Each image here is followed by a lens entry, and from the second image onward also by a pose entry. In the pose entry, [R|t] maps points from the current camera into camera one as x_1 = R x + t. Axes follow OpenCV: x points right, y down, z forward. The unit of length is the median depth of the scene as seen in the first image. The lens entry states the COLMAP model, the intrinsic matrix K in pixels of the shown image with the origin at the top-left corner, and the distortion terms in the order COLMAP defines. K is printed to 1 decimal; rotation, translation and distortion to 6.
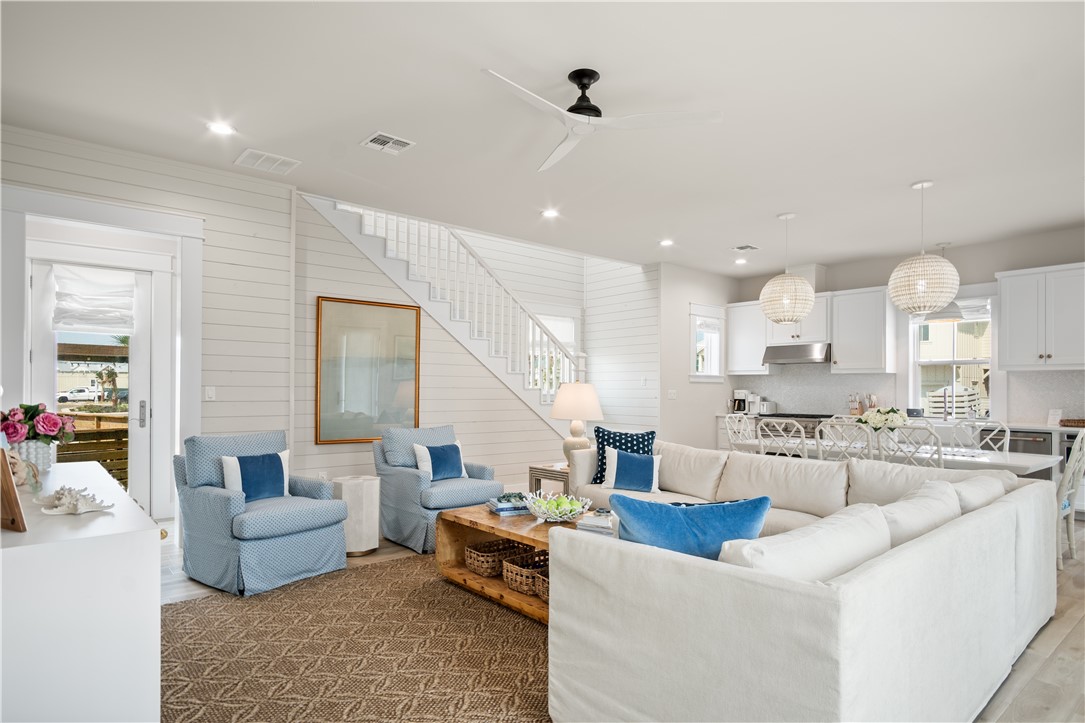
lens RADIAL K [[601.6, 0, 530.6], [0, 601.6, 379.8], [0, 0, 1]] dist [-0.016047, -0.000957]
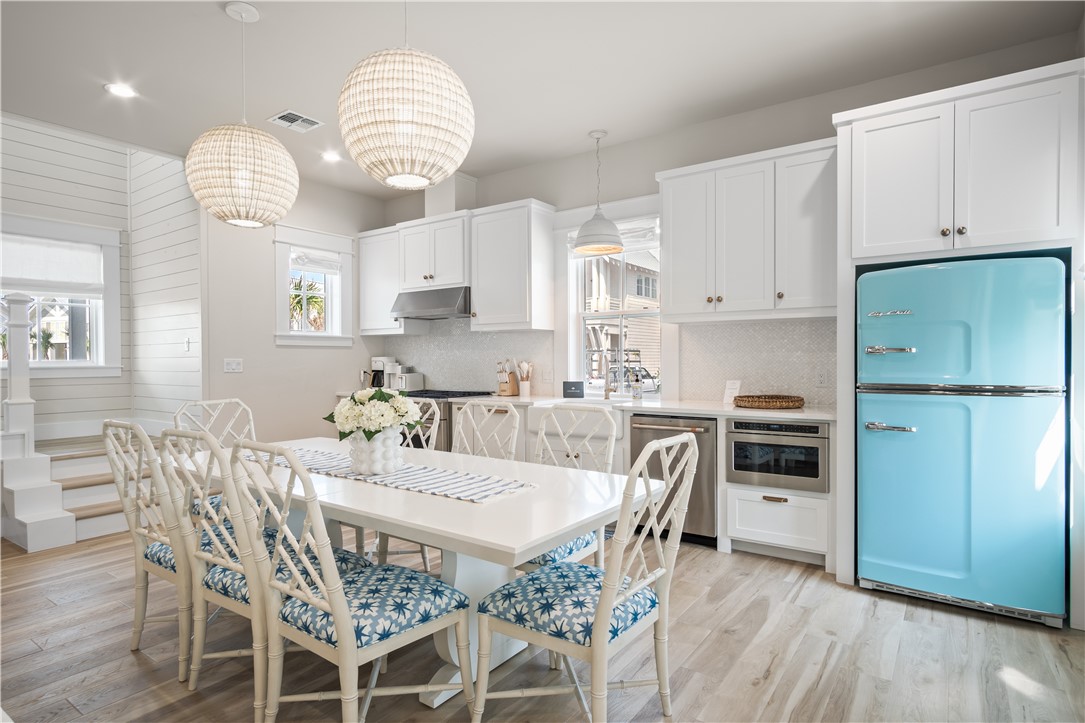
lens RADIAL K [[590.0, 0, 544.3], [0, 590.0, 365.2], [0, 0, 1]] dist [0.007198, 0.000362]
pose [[0.963136, -0.016710, 0.268494, 0.401586], [0.008893, 0.999501, 0.030305, 0.008377], [-0.268867, -0.026800, 0.962804, 0.333969]]
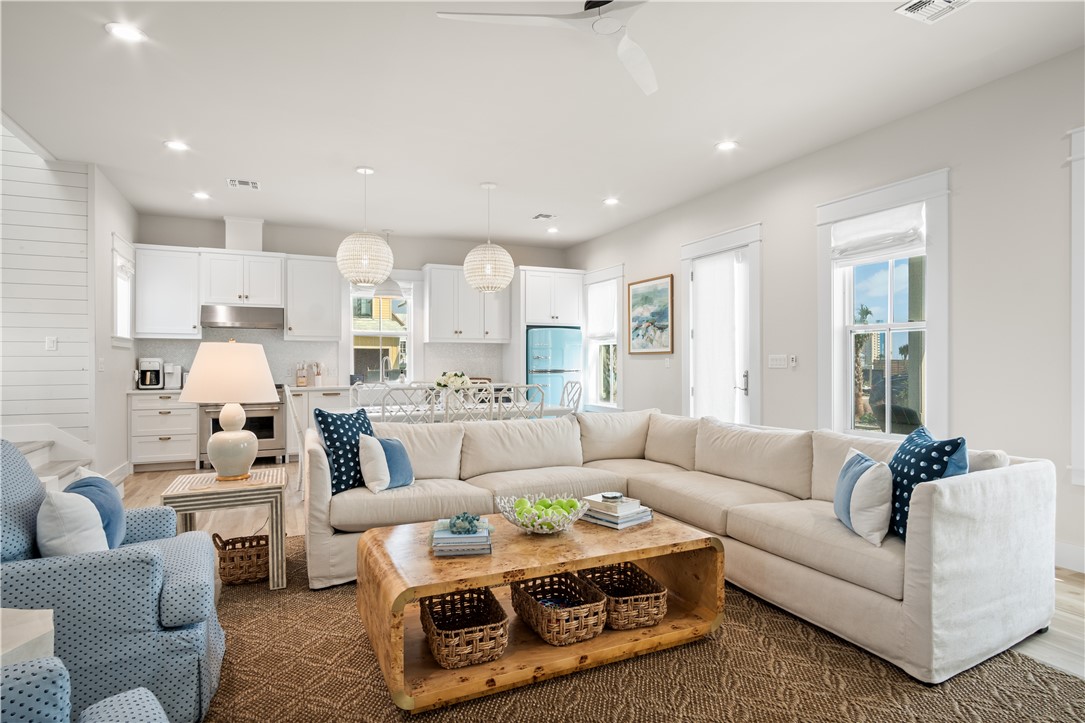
lens RADIAL K [[590.0, 0, 544.6], [0, 590.0, 361.1], [0, 0, 1]] dist [0.007198, 0.000362]
pose [[0.258214, -0.004496, 0.966077, -0.289256], [-0.011830, 0.999899, 0.007815, 0.010214], [-0.966015, -0.013447, 0.258134, 0.364436]]
